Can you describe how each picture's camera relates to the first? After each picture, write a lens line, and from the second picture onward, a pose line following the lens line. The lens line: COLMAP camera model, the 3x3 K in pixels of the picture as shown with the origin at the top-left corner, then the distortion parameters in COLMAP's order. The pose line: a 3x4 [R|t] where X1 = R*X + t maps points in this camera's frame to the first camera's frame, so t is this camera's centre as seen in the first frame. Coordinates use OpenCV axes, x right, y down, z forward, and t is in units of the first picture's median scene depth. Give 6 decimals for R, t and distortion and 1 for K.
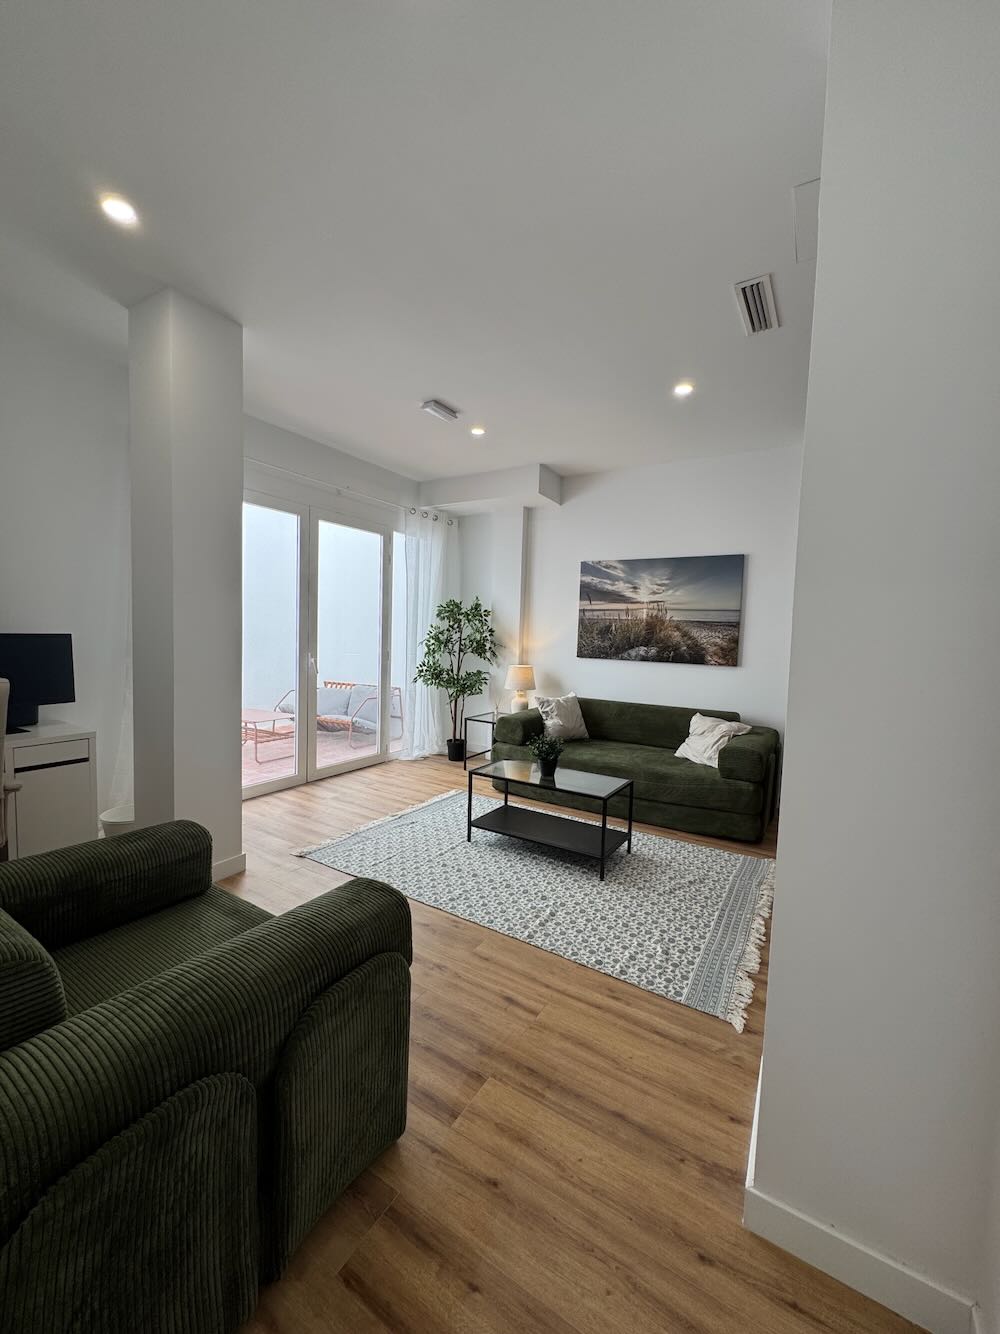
lens RADIAL K [[532.4, 0, 502.4], [0, 532.4, 667.5], [0, 0, 1]] dist [-0.004070, -0.000487]
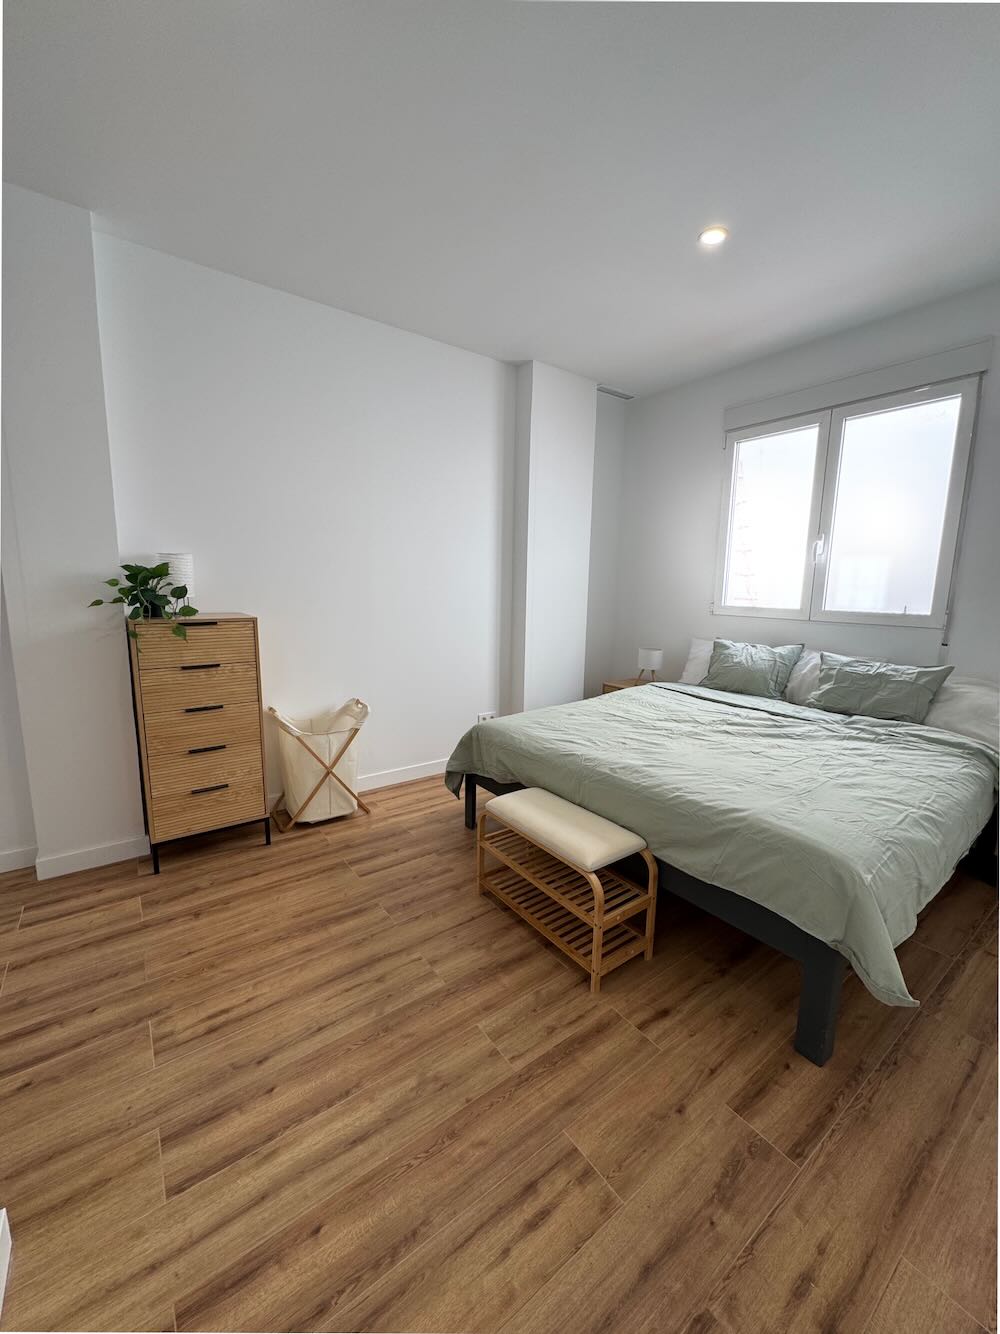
lens RADIAL K [[532.4, 0, 498.2], [0, 532.4, 667.0], [0, 0, 1]] dist [-0.004070, -0.000487]
pose [[0.377723, -0.184004, 0.907452, -0.065854], [0.061733, 0.982879, 0.173602, -0.021471], [-0.923859, -0.009554, 0.382615, 0.218697]]
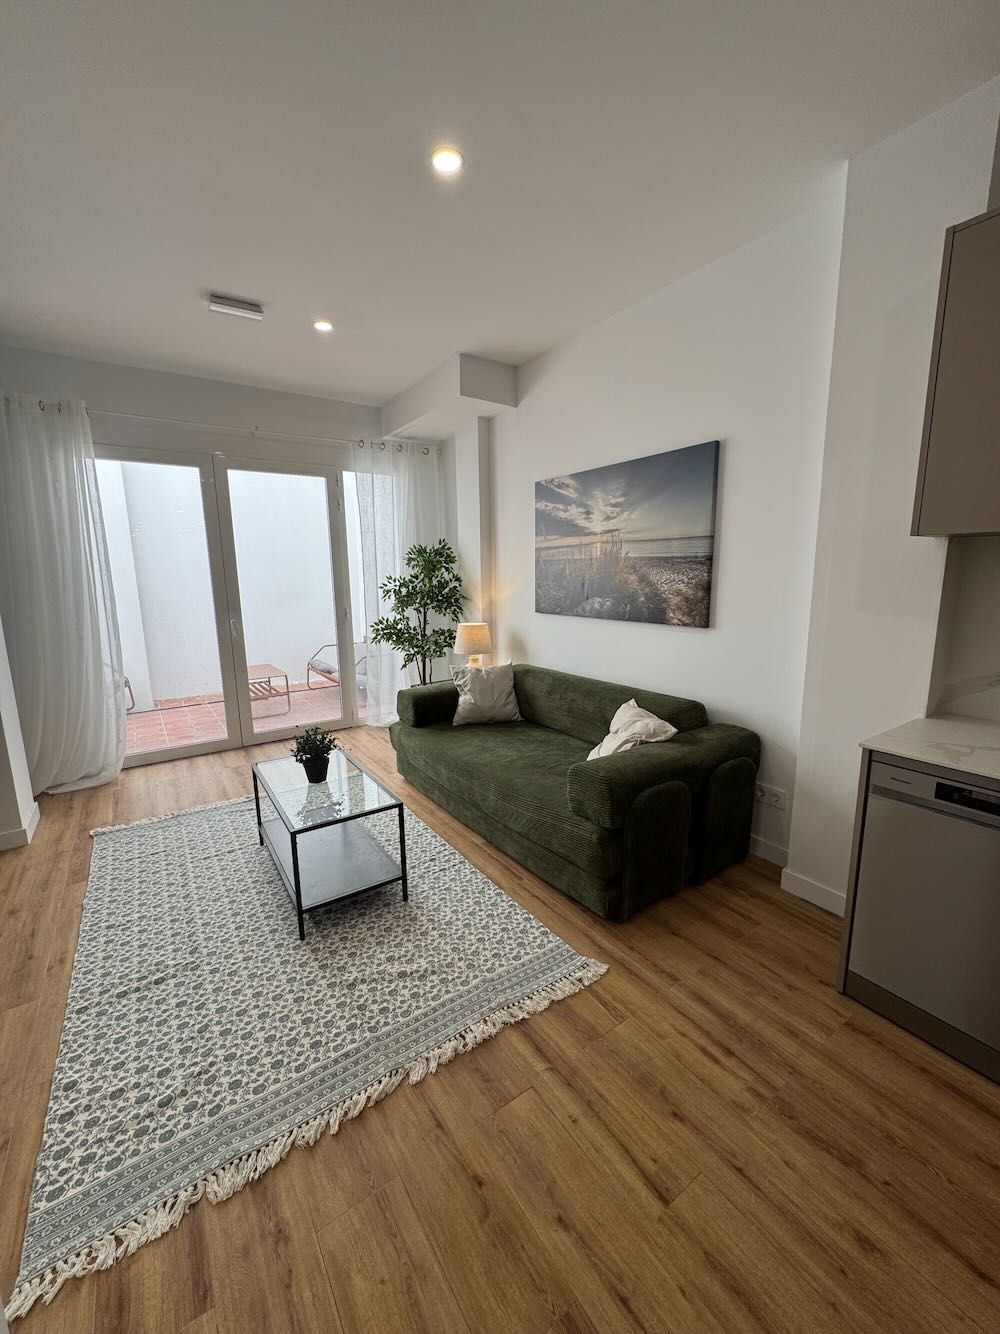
lens RADIAL K [[532.4, 0, 501.1], [0, 532.4, 667.8], [0, 0, 1]] dist [-0.004070, -0.000487]
pose [[0.912437, 0.028649, -0.408213, 0.457067], [0.016756, 0.994094, 0.107220, -0.025471], [0.408874, -0.104671, 0.906568, 0.313511]]
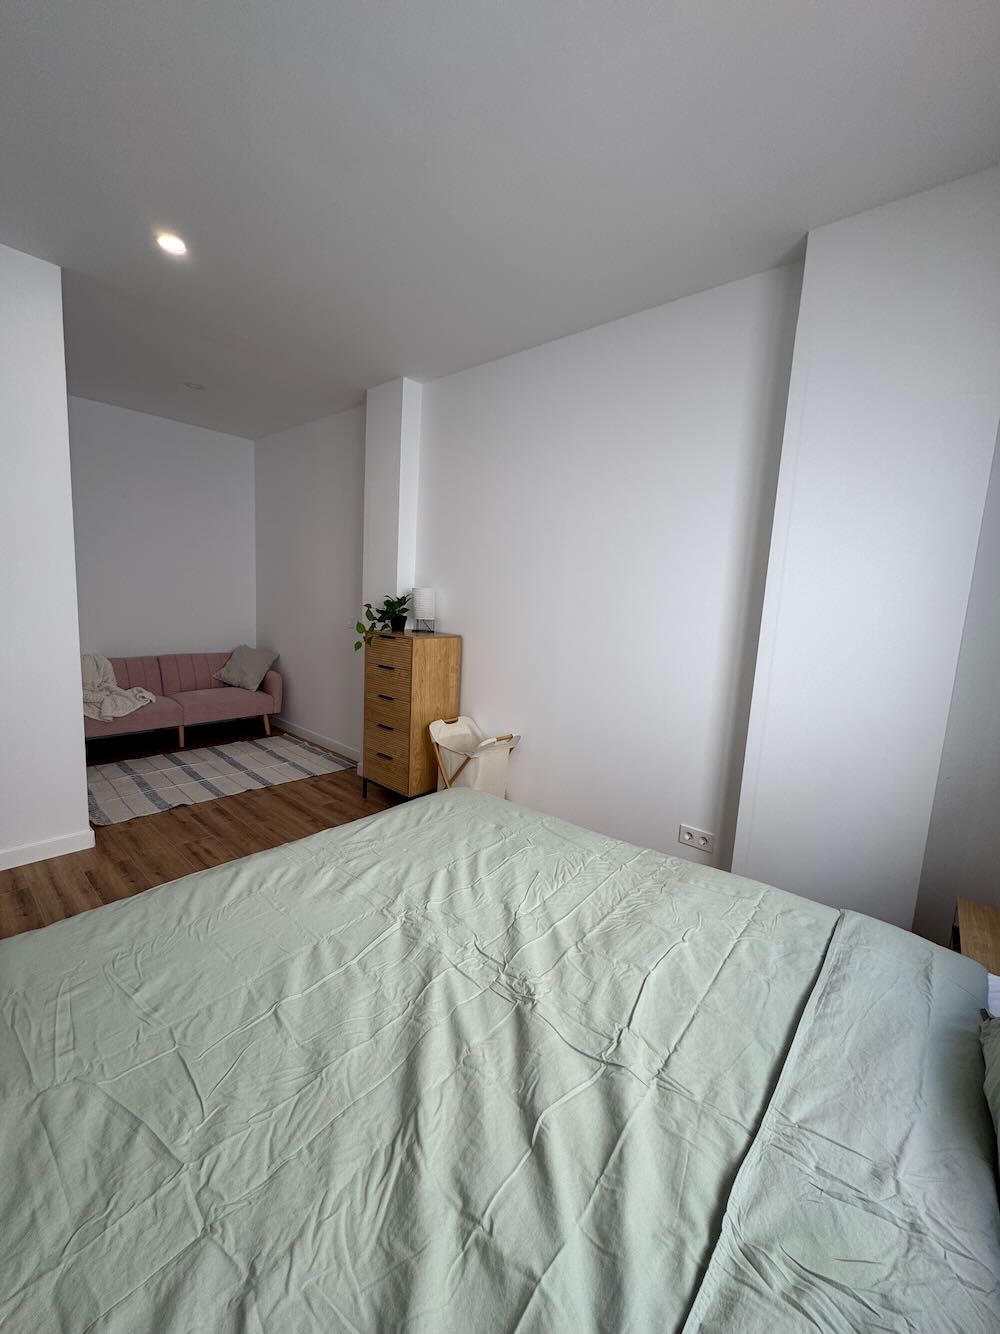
lens RADIAL K [[532.4, 0, 503.4], [0, 532.4, 661.2], [0, 0, 1]] dist [-0.004070, -0.000487]
pose [[0.984681, 0.031638, -0.171471, 0.586466], [-0.023165, 0.998420, 0.051194, 0.001685], [0.172820, -0.046437, 0.983858, -0.007358]]
